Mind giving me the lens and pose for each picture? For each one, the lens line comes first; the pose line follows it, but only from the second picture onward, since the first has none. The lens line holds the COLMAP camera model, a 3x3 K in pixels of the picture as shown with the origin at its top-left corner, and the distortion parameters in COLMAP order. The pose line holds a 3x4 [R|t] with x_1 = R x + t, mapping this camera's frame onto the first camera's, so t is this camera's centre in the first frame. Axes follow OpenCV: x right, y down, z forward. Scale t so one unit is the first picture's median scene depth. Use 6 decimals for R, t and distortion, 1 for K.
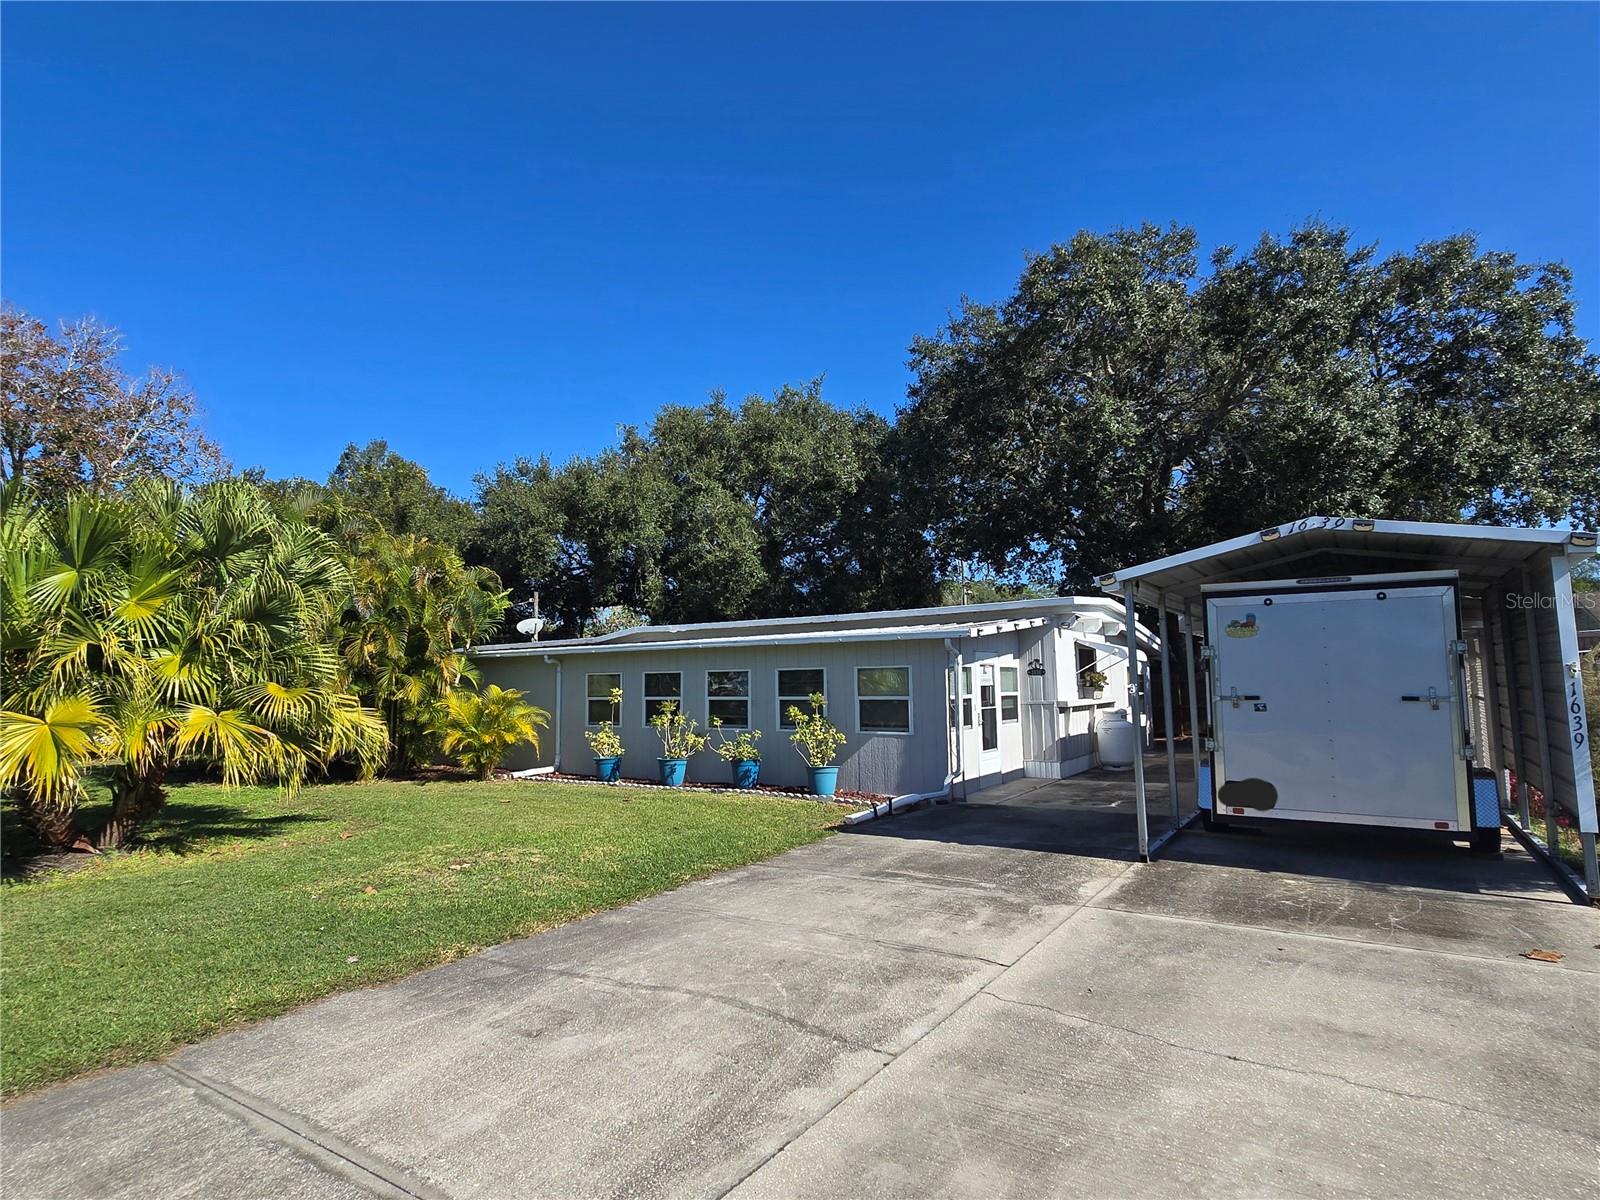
lens RADIAL K [[846.0, 0, 800.0], [0, 846.0, 600.0], [0, 0, 1]] dist [-0.002398, 0.000240]
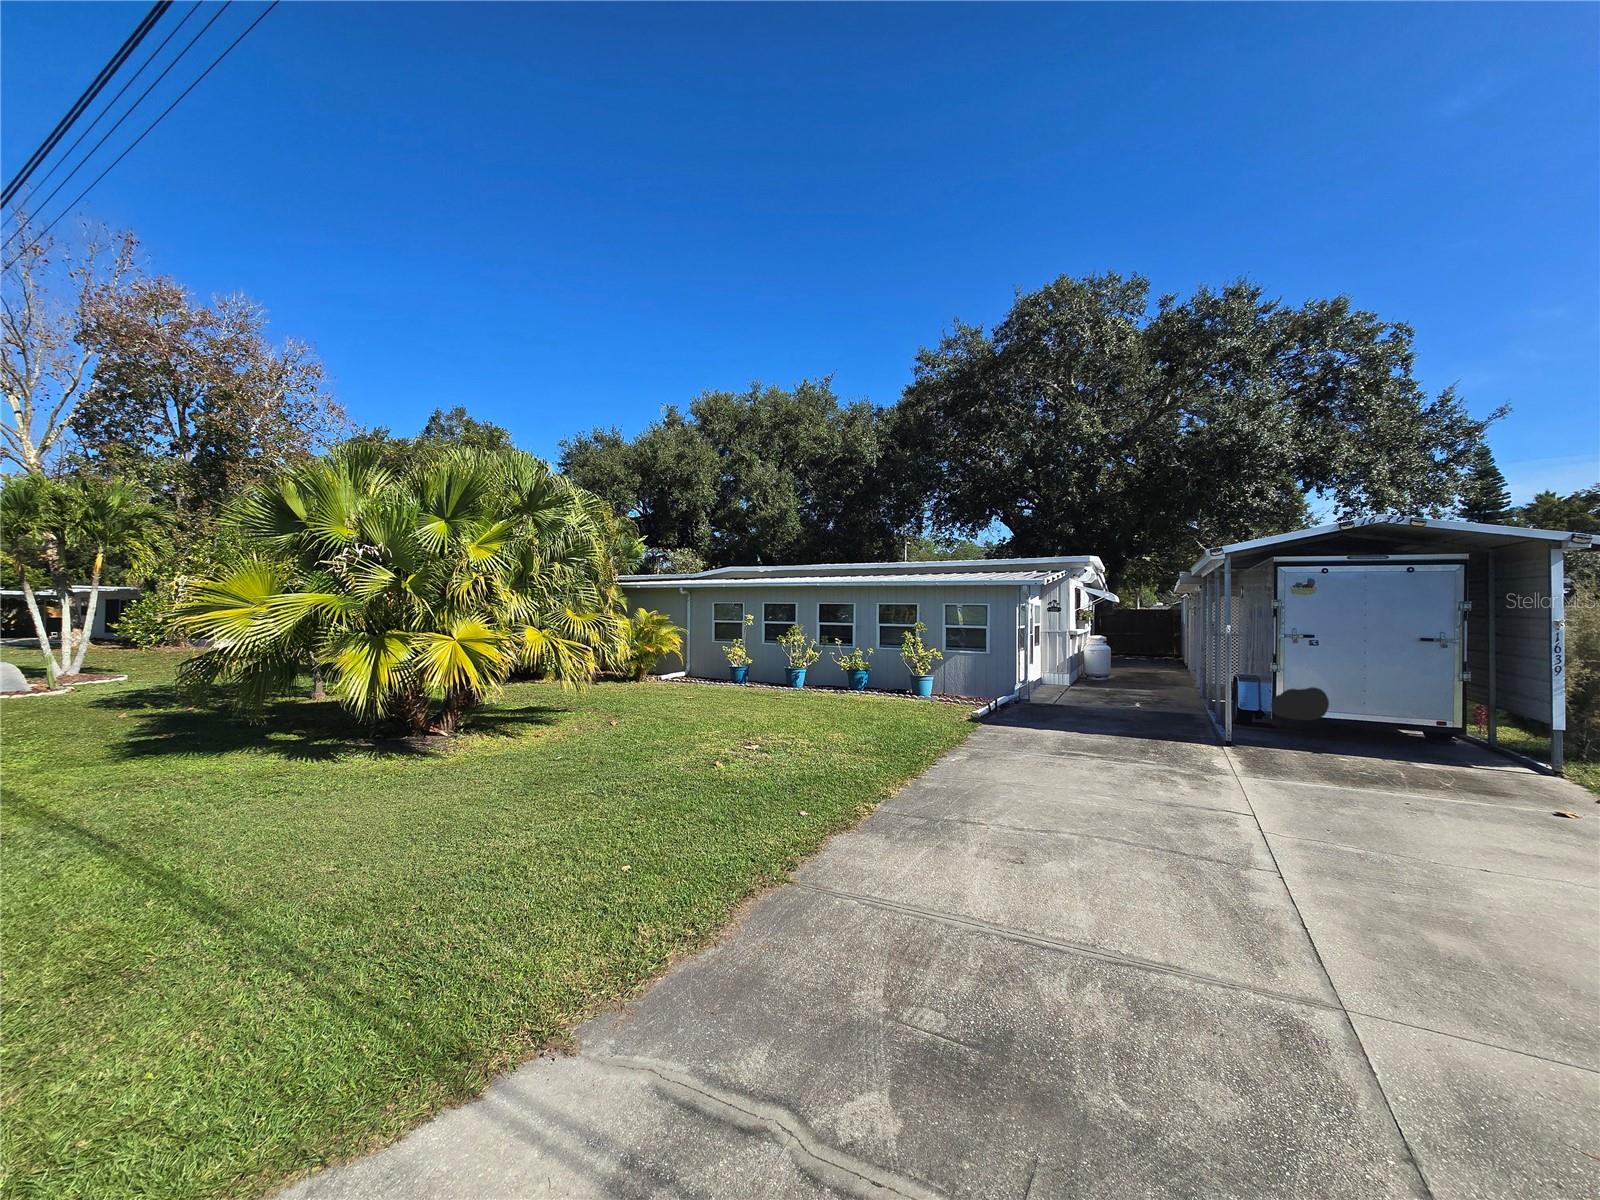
lens RADIAL K [[645.9, 0, 800.0], [0, 645.9, 600.0], [0, 0, 1]] dist [-0.002918, -0.000465]
pose [[0.996382, 0.022663, 0.081909, -0.212932], [-0.029683, 0.995894, 0.085523, -0.007691], [-0.079634, -0.087645, 0.992964, -0.013803]]
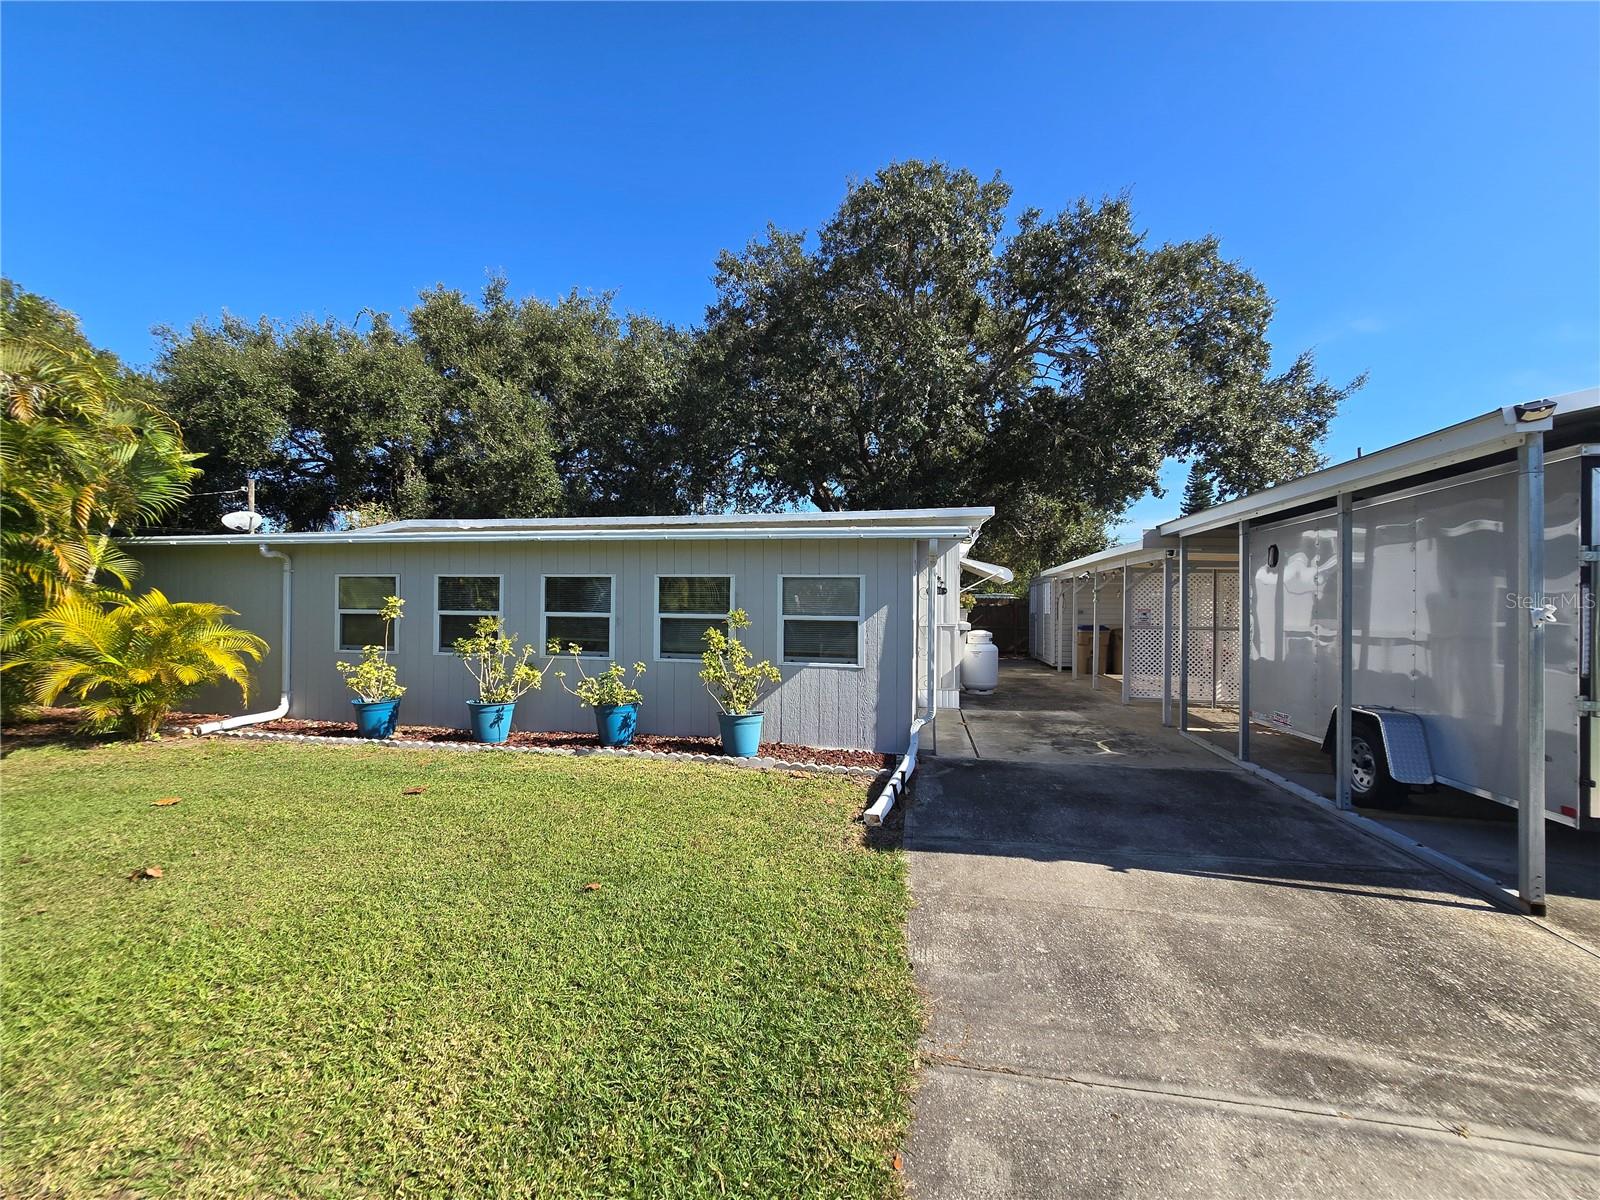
lens RADIAL K [[655.7, 0, 800.0], [0, 655.7, 600.0], [0, 0, 1]] dist [-0.000647, -0.000122]
pose [[0.924718, 0.024220, 0.379882, -0.114220], [-0.059348, 0.994943, 0.081031, 0.044904], [-0.375998, -0.097476, 0.921479, 0.395163]]
